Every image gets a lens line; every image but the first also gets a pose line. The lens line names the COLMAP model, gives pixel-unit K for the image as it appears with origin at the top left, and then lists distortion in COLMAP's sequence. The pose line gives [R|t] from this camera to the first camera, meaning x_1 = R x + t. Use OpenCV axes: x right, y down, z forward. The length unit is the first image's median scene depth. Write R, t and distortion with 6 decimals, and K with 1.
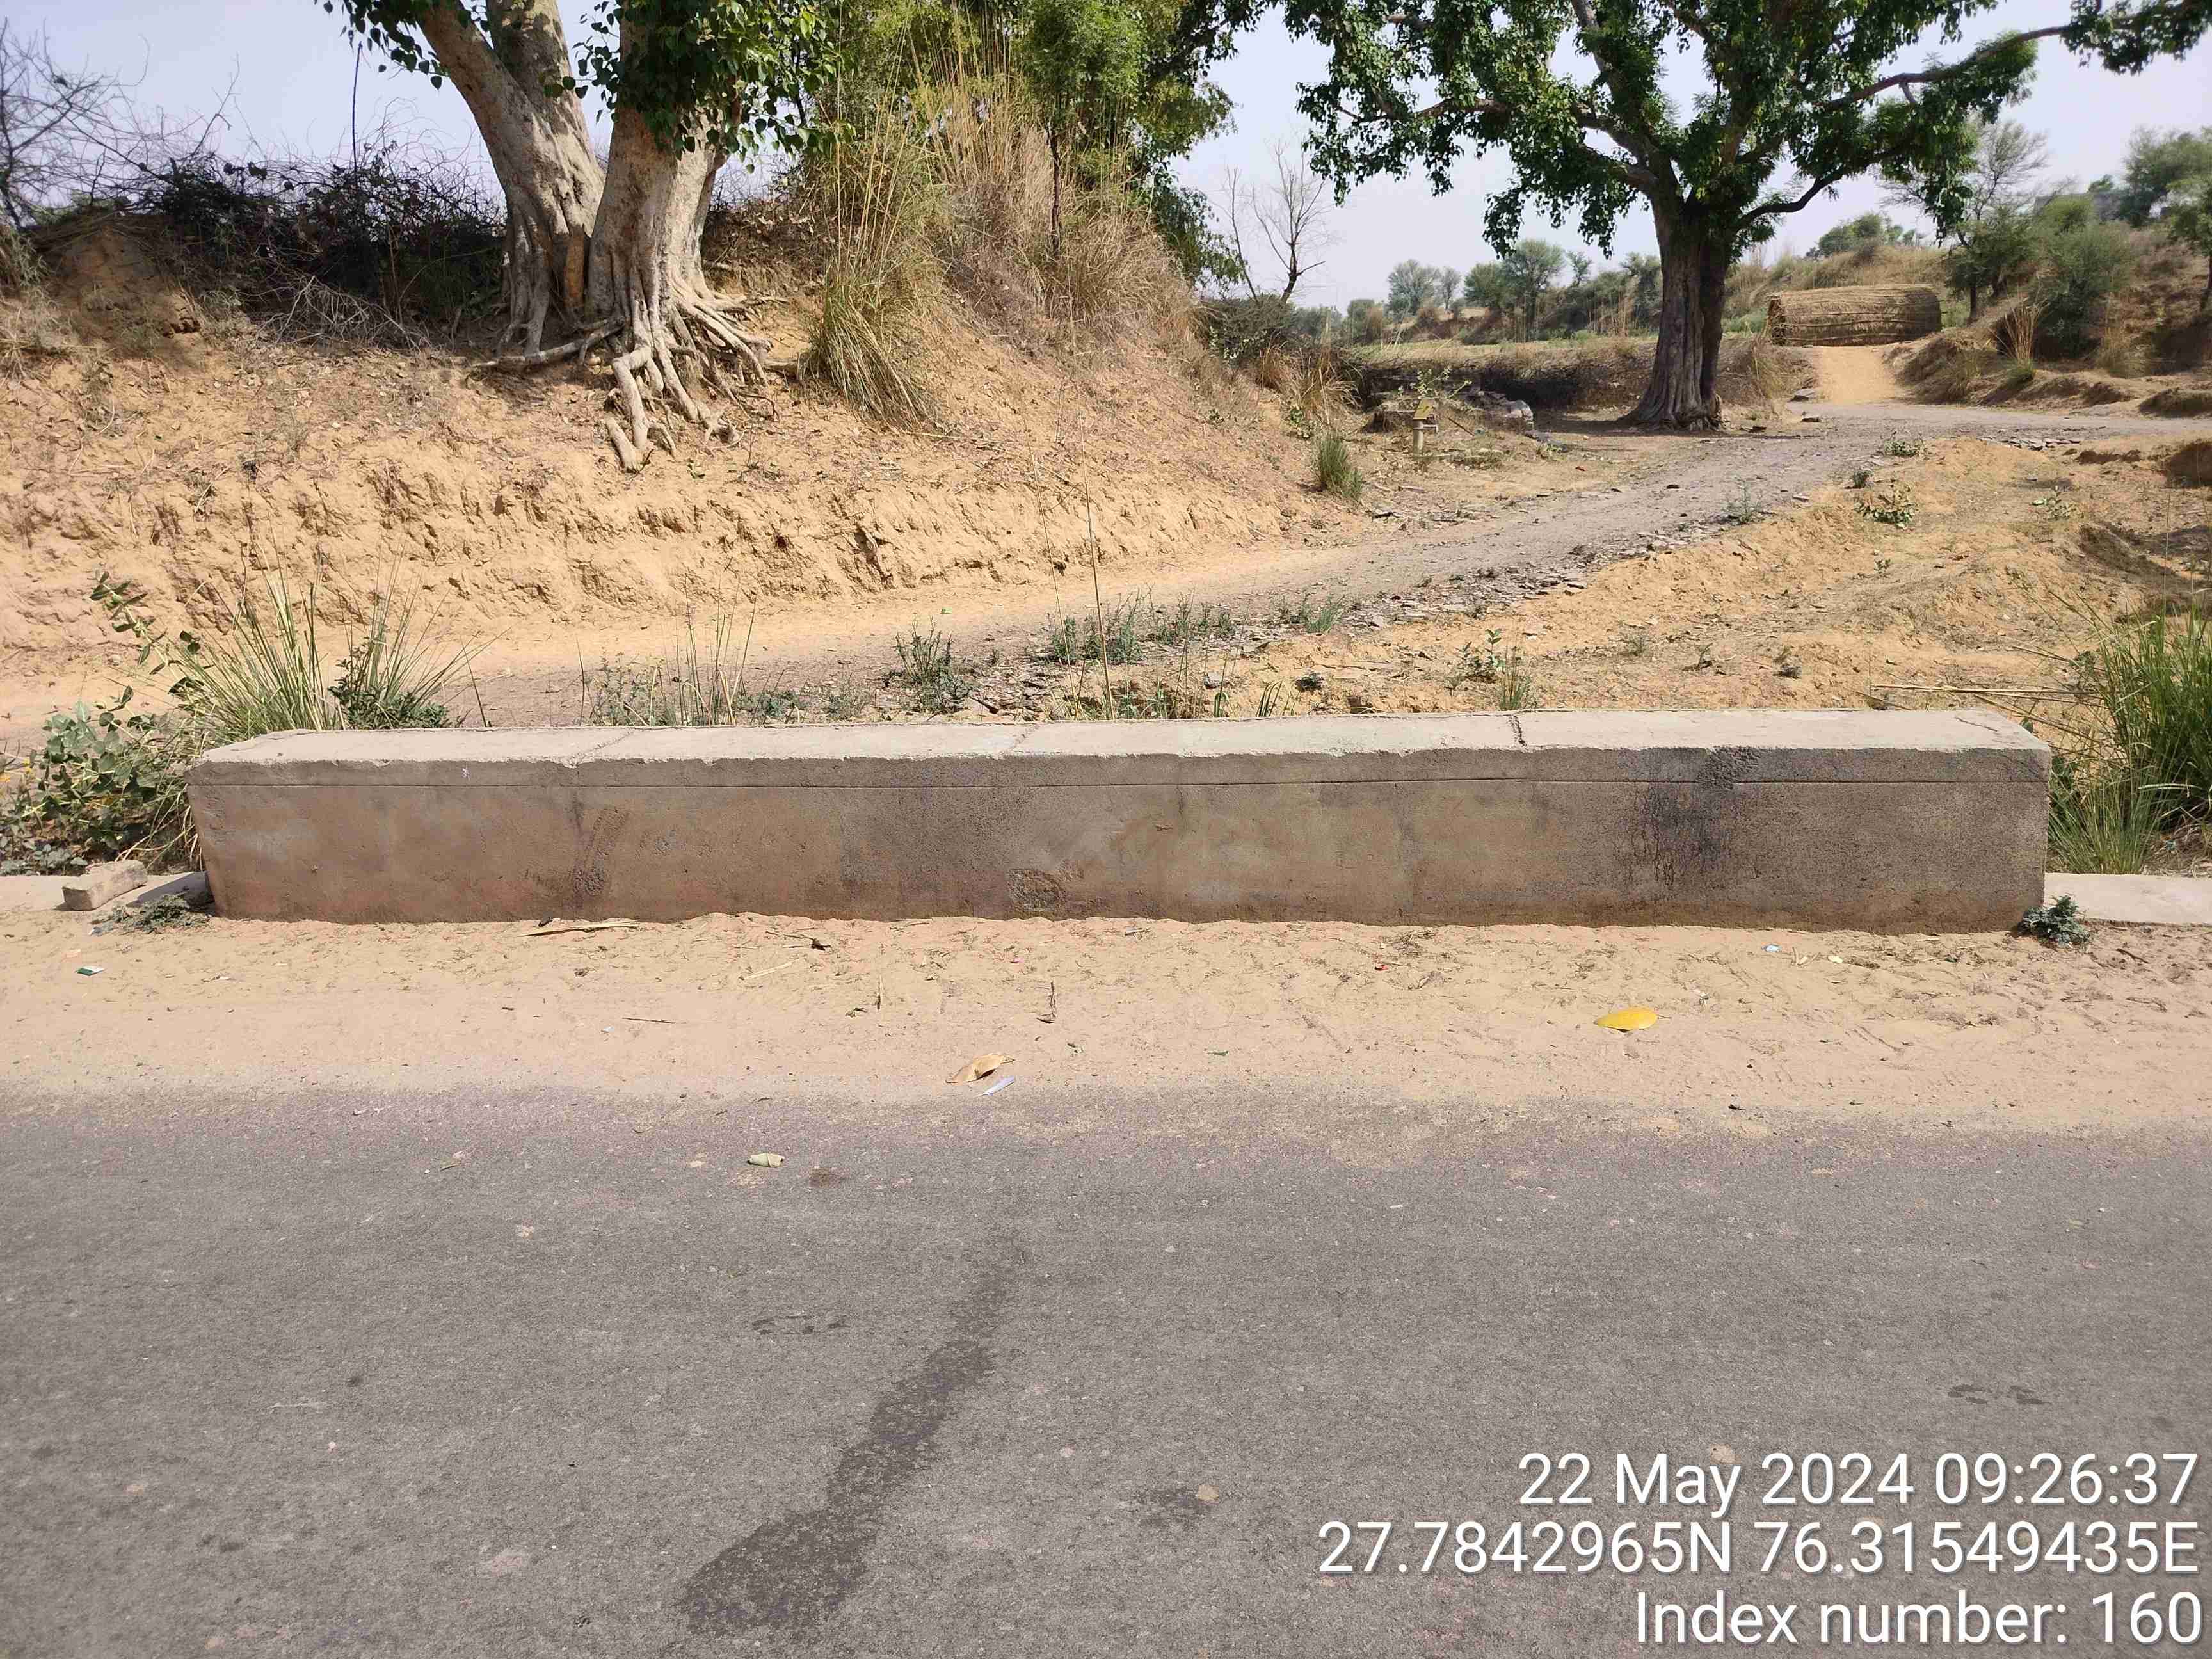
lens RADIAL K [[1535.6, 0, 1106.2], [0, 1535.6, 830.2], [0, 0, 1]] dist [0.032962, -0.035502]
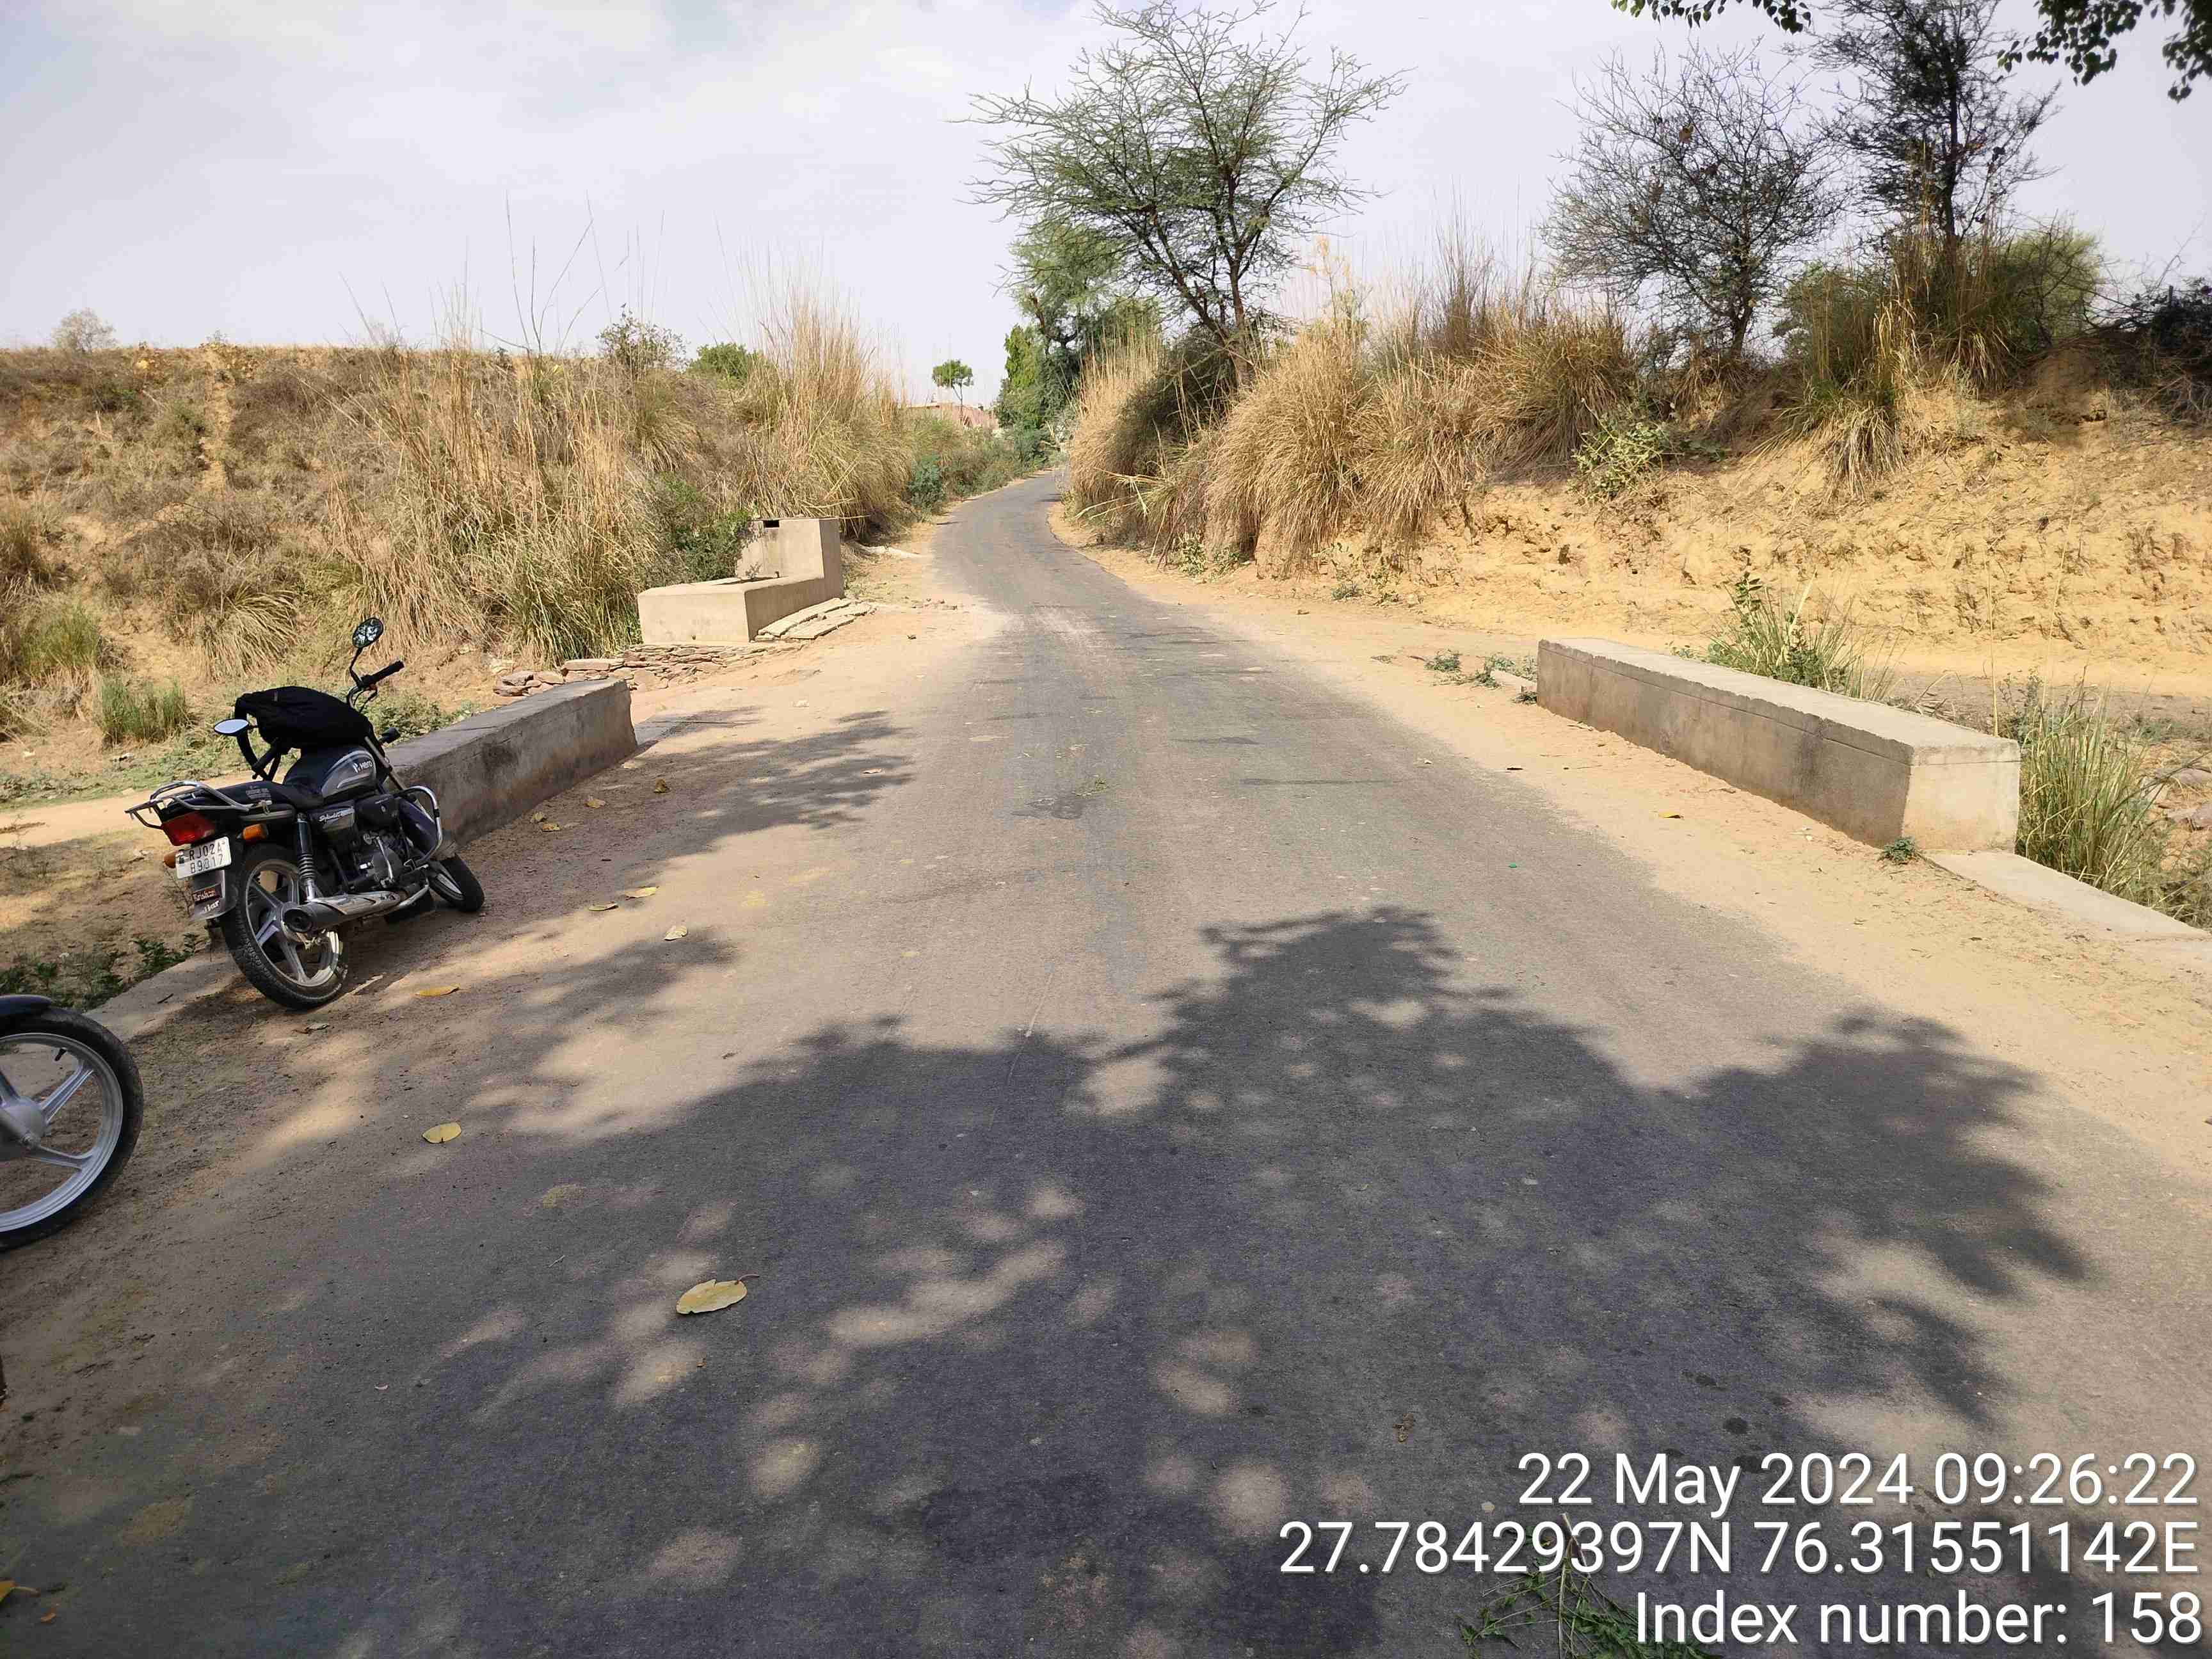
lens RADIAL K [[1535.6, 0, 1095.9], [0, 1535.6, 837.6], [0, 0, 1]] dist [0.032962, -0.035502]
pose [[0.181673, 0.249816, -0.951098, 0.681868], [-0.258890, 0.945223, 0.198821, -0.019664], [0.948668, 0.210109, 0.236397, -0.084263]]
